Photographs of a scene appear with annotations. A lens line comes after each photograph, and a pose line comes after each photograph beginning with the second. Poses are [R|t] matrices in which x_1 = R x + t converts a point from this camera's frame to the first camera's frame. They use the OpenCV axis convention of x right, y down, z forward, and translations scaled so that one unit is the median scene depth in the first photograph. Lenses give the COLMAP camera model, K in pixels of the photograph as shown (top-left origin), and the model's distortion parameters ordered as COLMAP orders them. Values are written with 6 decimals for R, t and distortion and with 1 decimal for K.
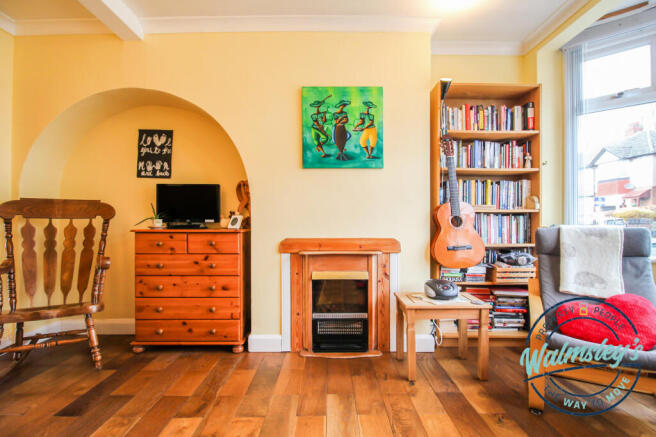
lens RADIAL K [[322.7, 0, 328.0], [0, 322.7, 218.5], [0, 0, 1]] dist [-0.003206, -0.000628]
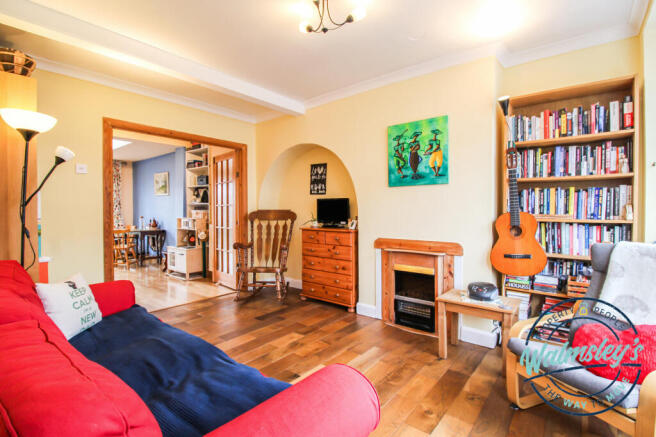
lens RADIAL K [[312.0, 0, 328.3], [0, 312.0, 213.5], [0, 0, 1]] dist [0.000039, -0.000246]
pose [[0.766085, 0.004512, -0.642723, 0.567637], [0.009455, 0.999788, 0.018289, -0.070537], [0.642669, -0.020088, 0.765880, -0.166773]]
